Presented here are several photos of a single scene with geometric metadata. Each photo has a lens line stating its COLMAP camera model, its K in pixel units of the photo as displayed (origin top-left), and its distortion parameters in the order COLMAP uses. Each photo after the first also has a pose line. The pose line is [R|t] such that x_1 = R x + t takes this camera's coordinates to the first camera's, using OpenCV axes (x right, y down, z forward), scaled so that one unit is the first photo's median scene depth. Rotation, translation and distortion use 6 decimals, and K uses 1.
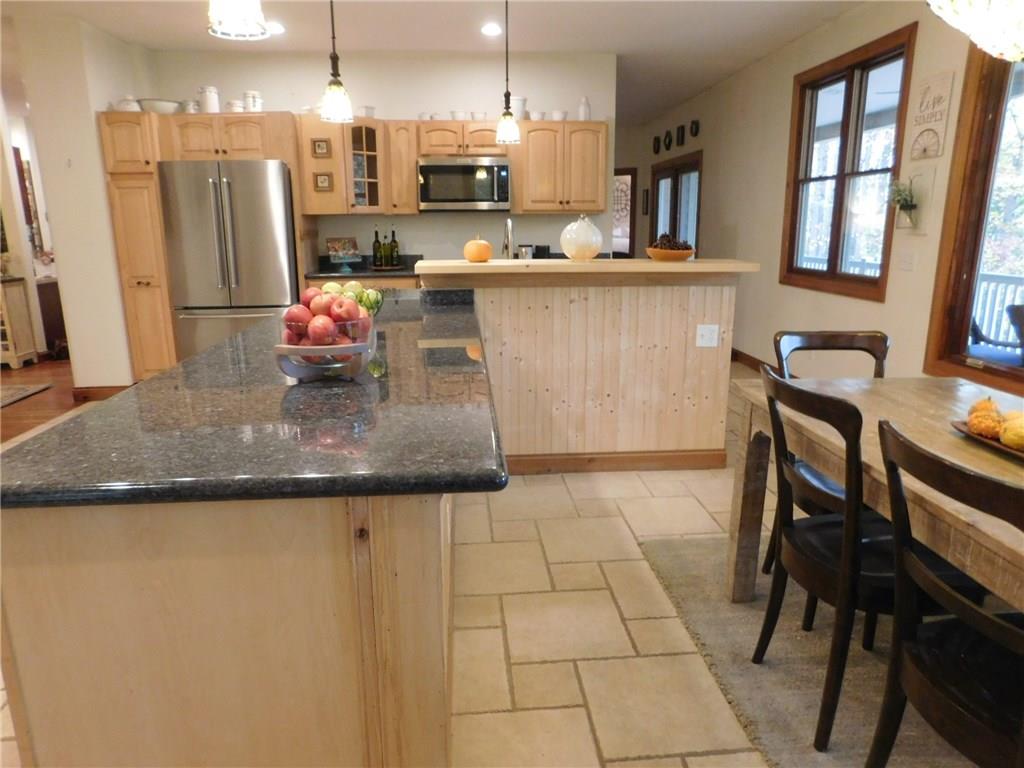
lens RADIAL K [[672.0, 0, 513.6], [0, 672.0, 381.8], [0, 0, 1]] dist [-0.047260, 0.022250]
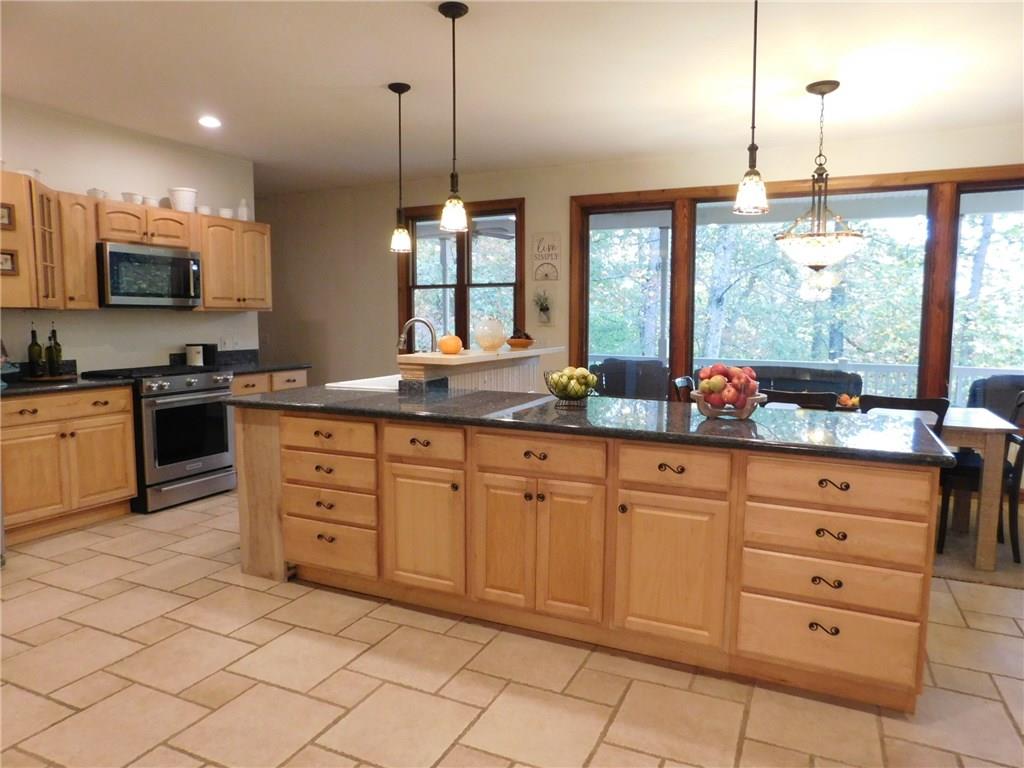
lens RADIAL K [[672.0, 0, 515.5], [0, 672.0, 383.9], [0, 0, 1]] dist [-0.047260, 0.022250]
pose [[0.487911, -0.080652, 0.869159, -0.604055], [0.202276, 0.979065, -0.022699, -0.042647], [-0.849133, 0.186885, 0.494011, 0.195830]]
